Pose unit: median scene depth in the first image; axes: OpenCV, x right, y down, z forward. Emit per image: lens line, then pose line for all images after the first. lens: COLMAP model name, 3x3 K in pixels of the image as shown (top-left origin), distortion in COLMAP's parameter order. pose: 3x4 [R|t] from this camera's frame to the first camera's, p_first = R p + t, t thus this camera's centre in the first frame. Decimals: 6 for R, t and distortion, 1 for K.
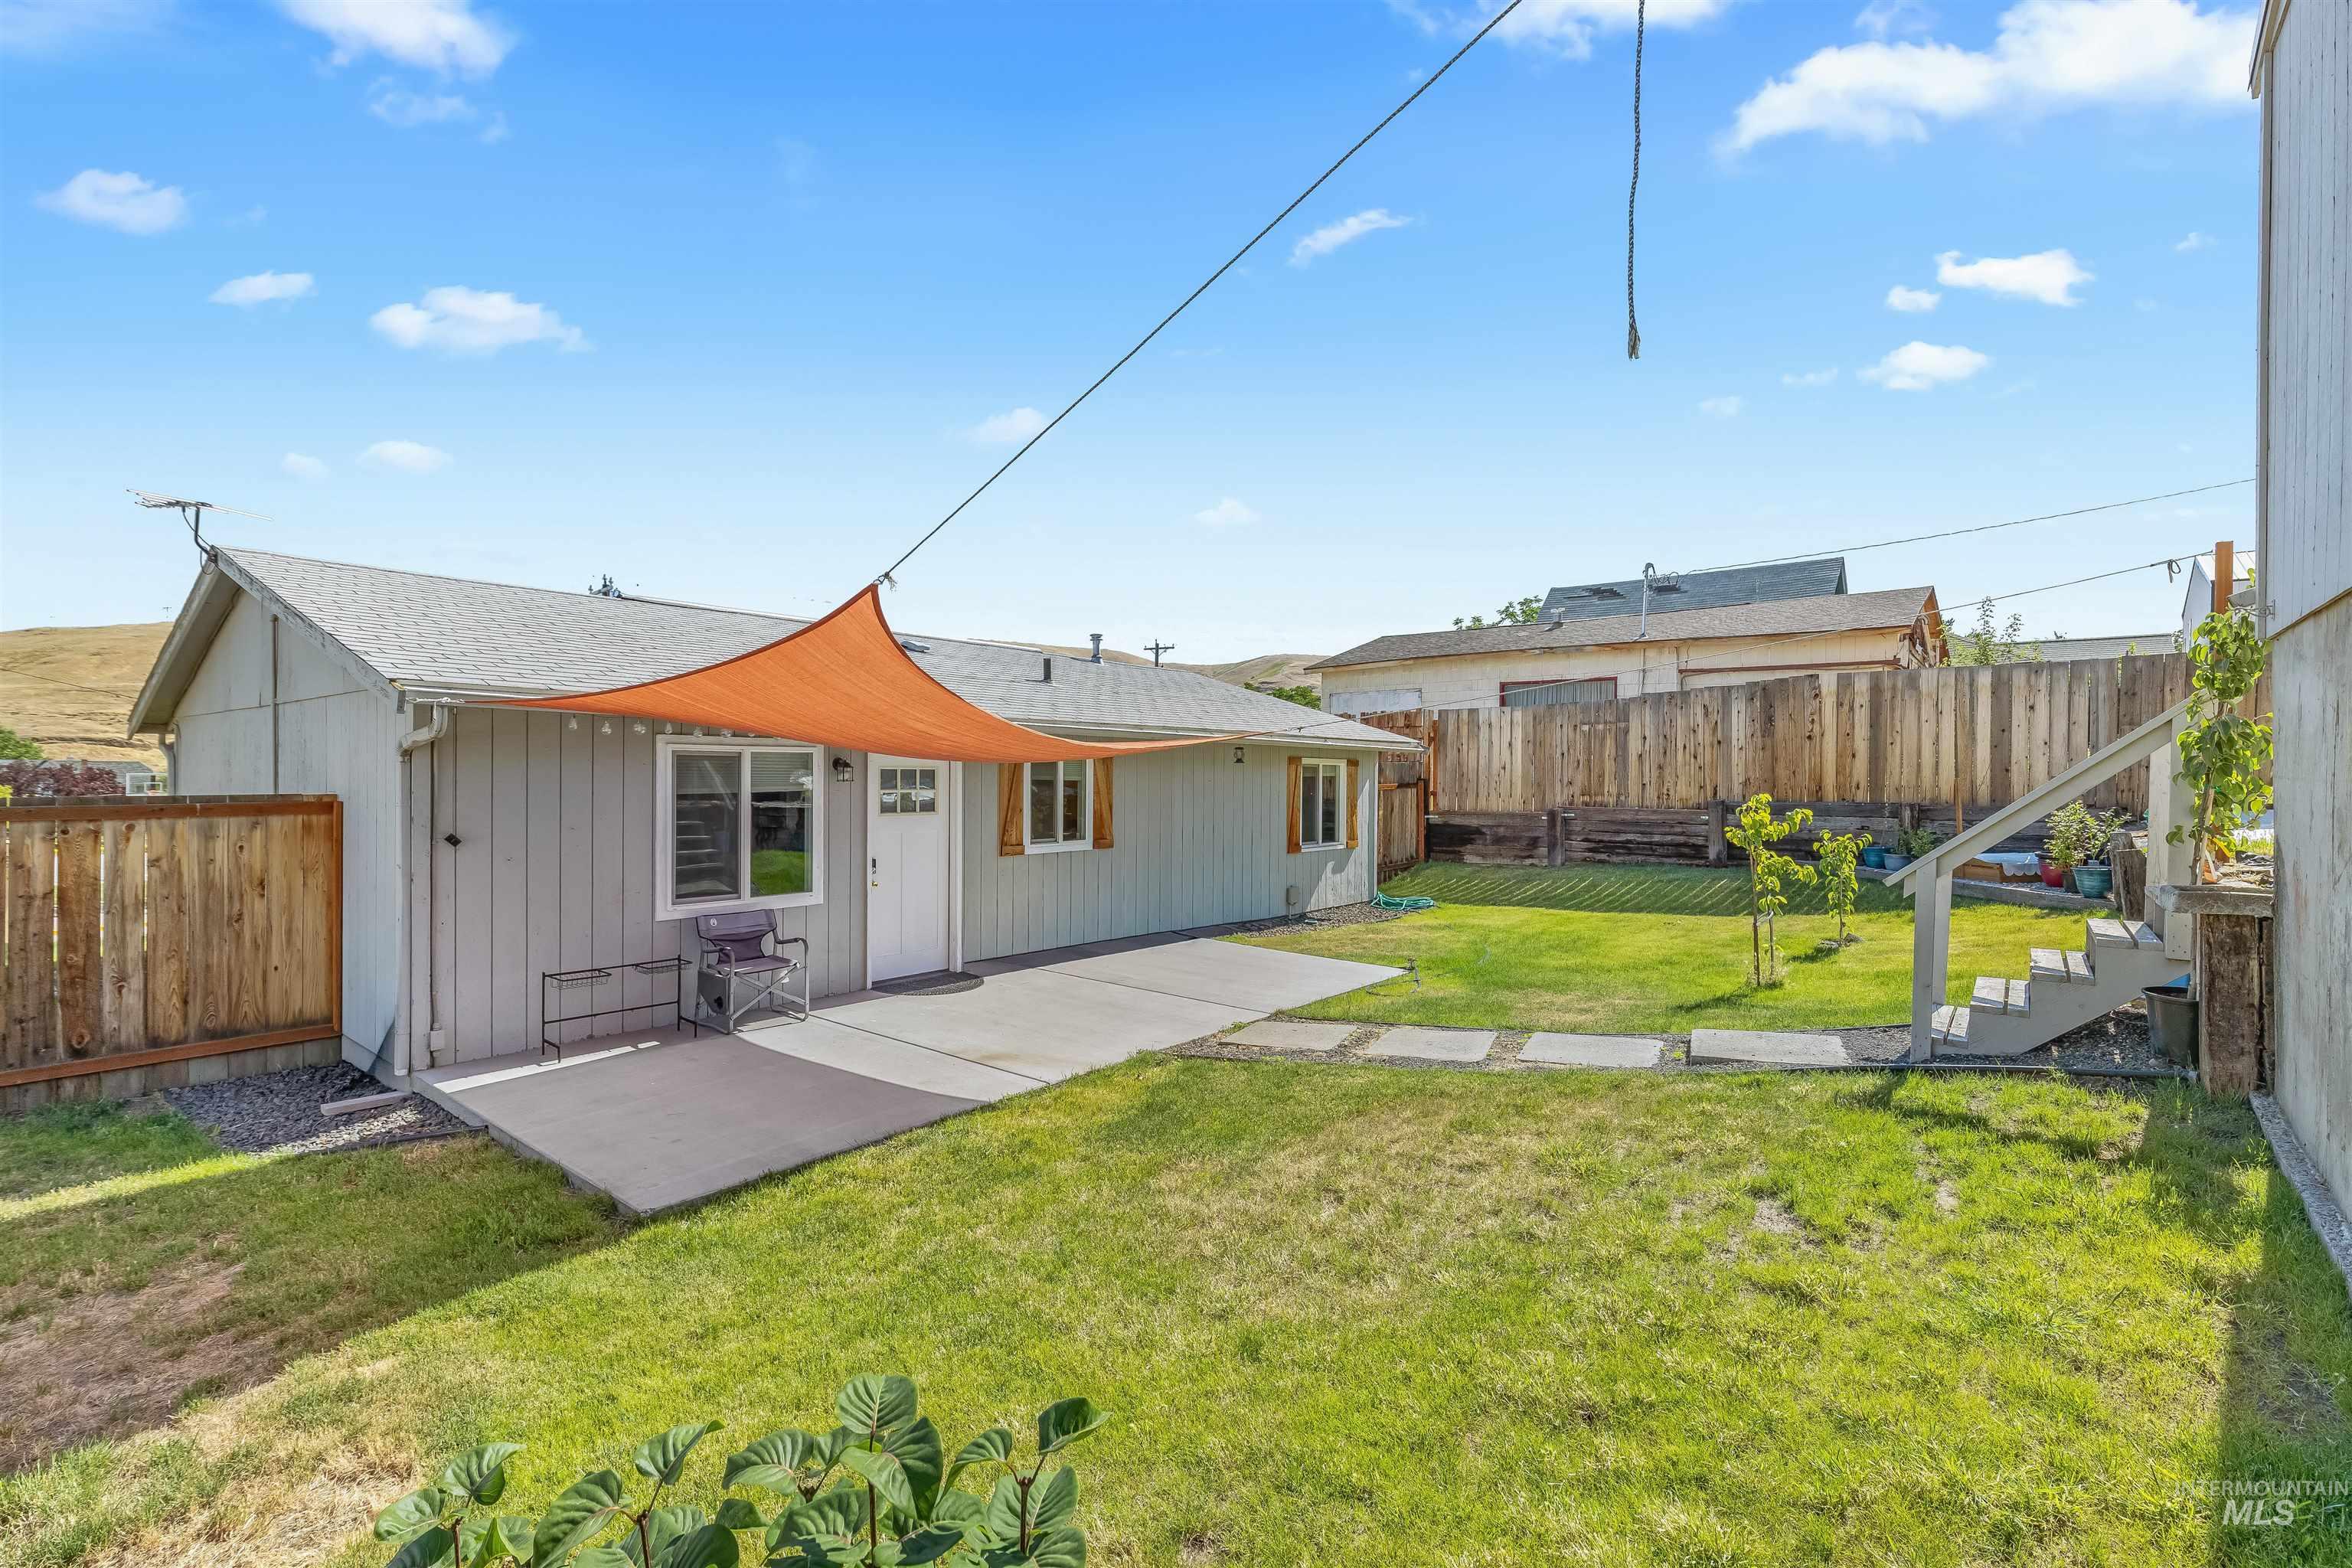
lens RADIAL K [[1041.4, 0, 1180.4], [0, 1041.4, 779.6], [0, 0, 1]] dist [-0.000350, 0.000110]
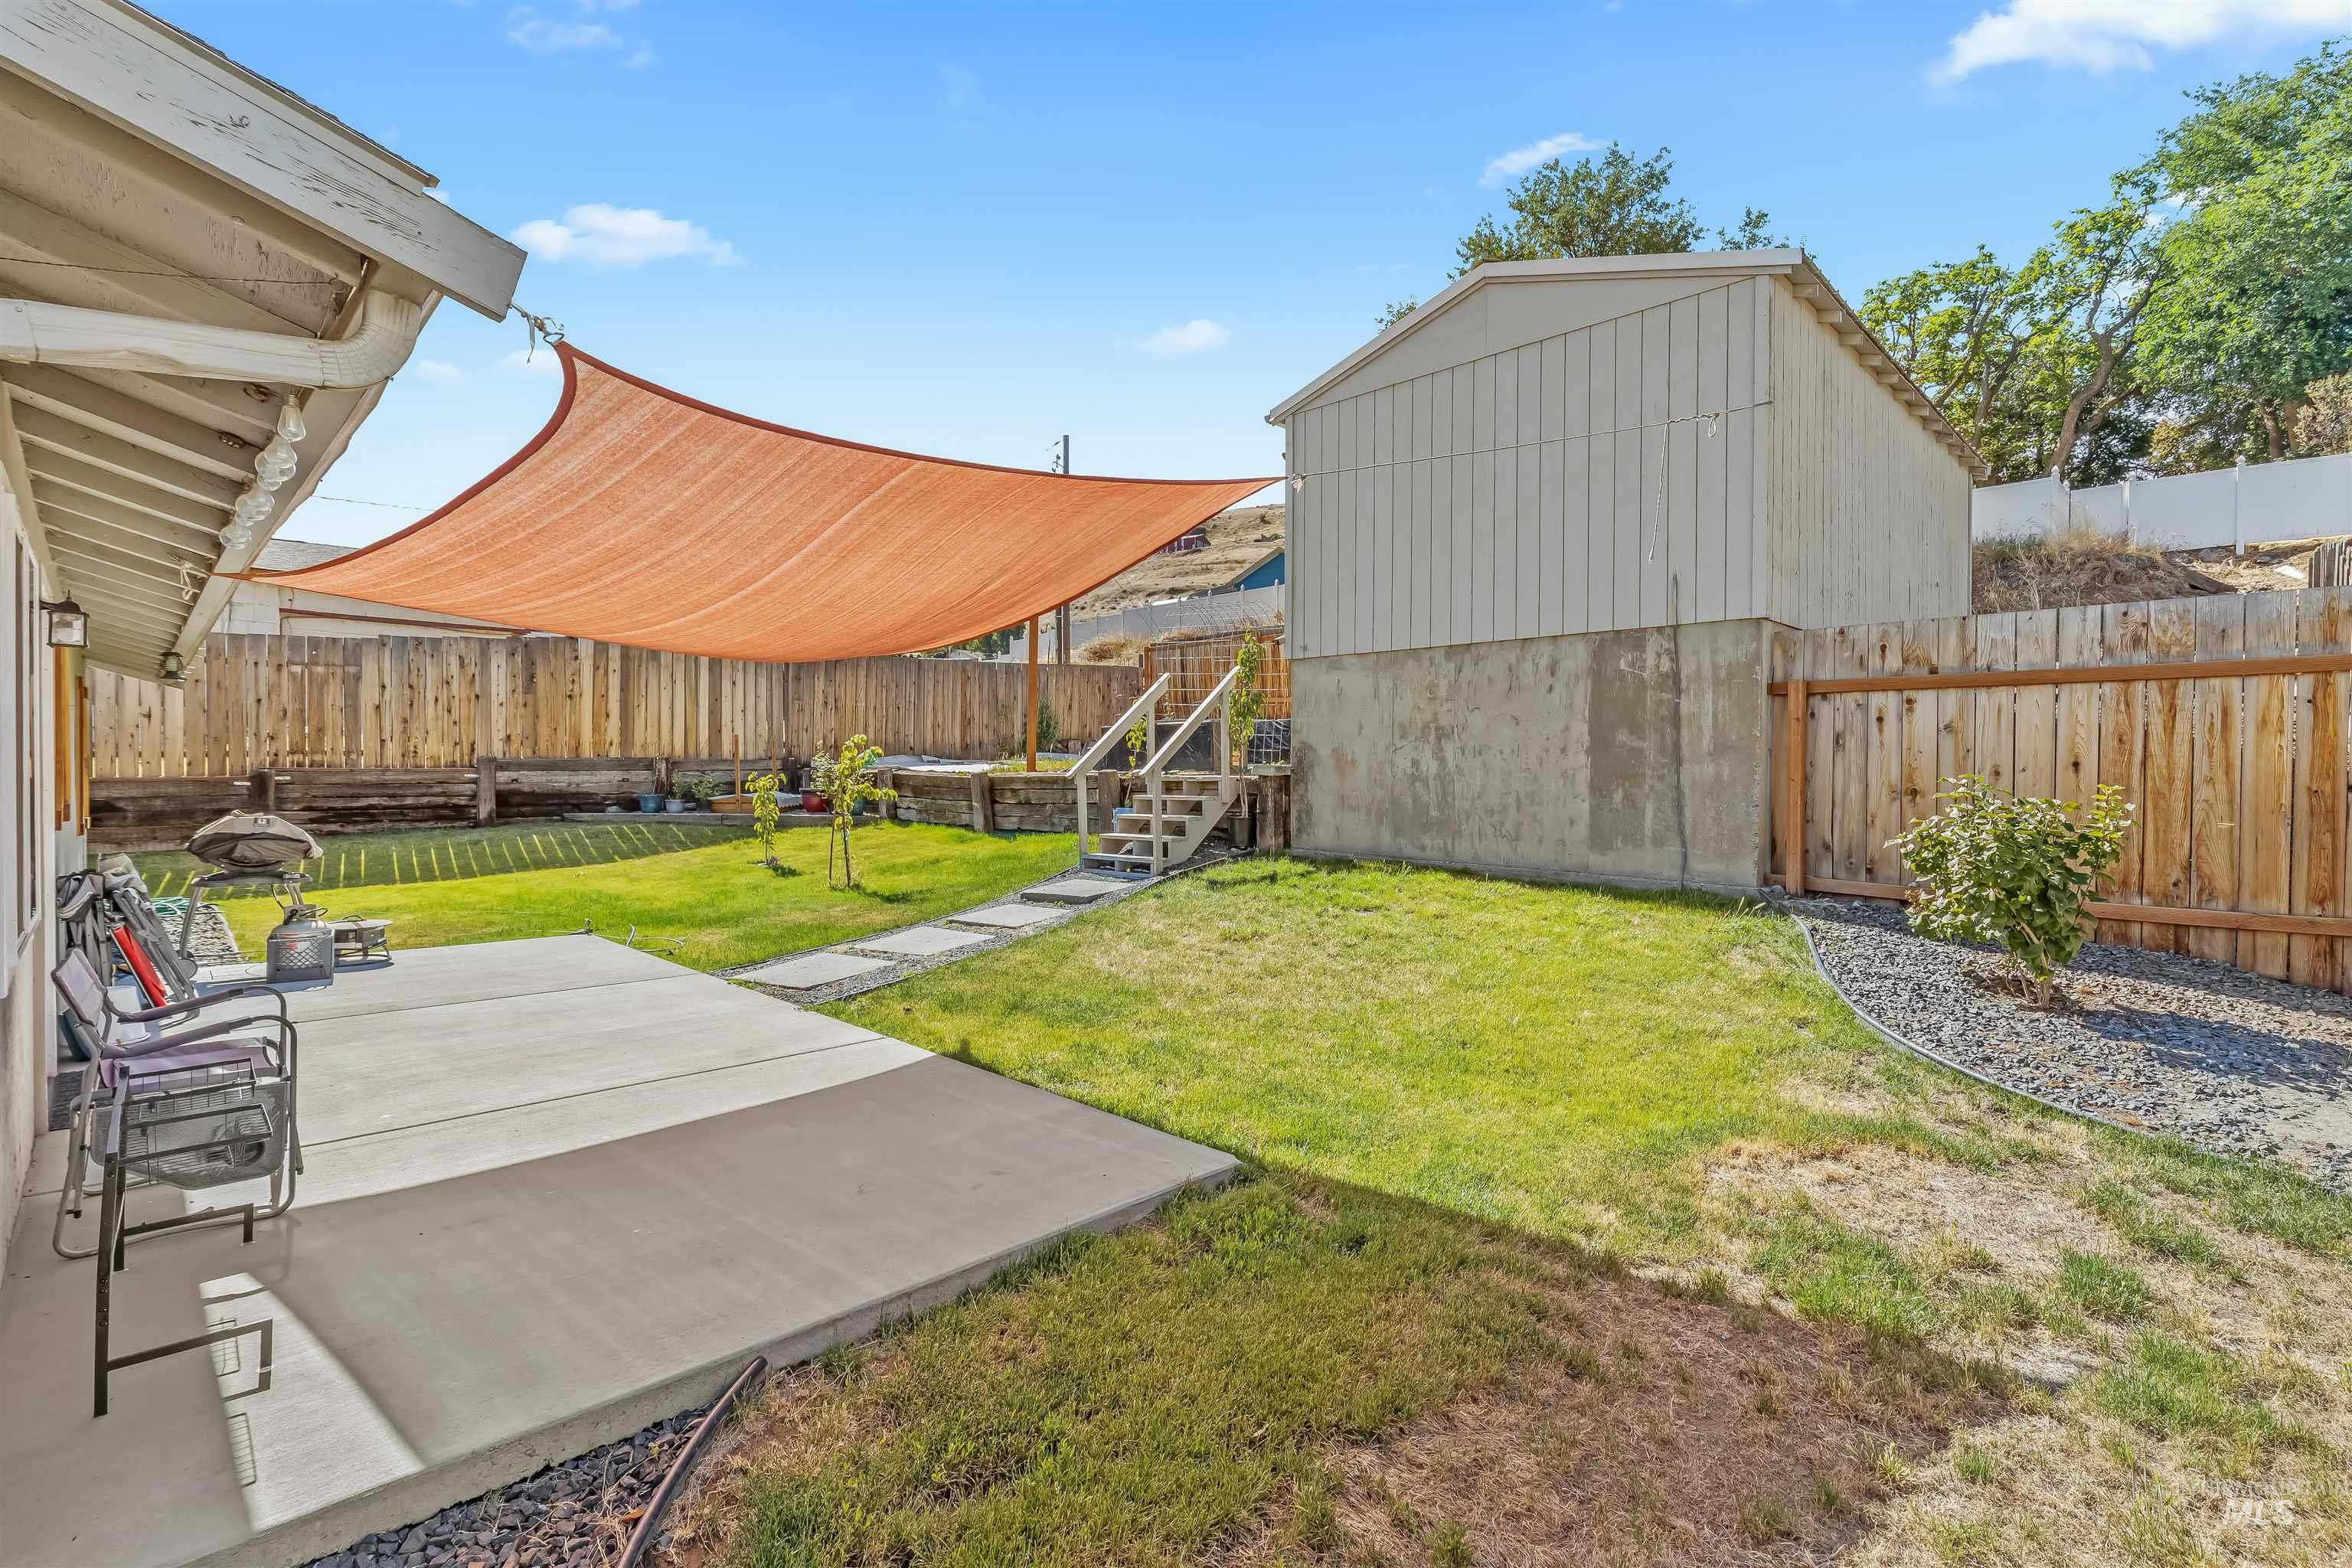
lens RADIAL K [[1041.4, 0, 1180.4], [0, 1041.4, 779.6], [0, 0, 1]] dist [-0.000350, 0.000110]
pose [[0.104197, -0.018364, 0.994387, -0.363548], [0.005067, 0.999826, 0.017933, 0.026175], [-0.994544, 0.003170, 0.104272, 0.260466]]
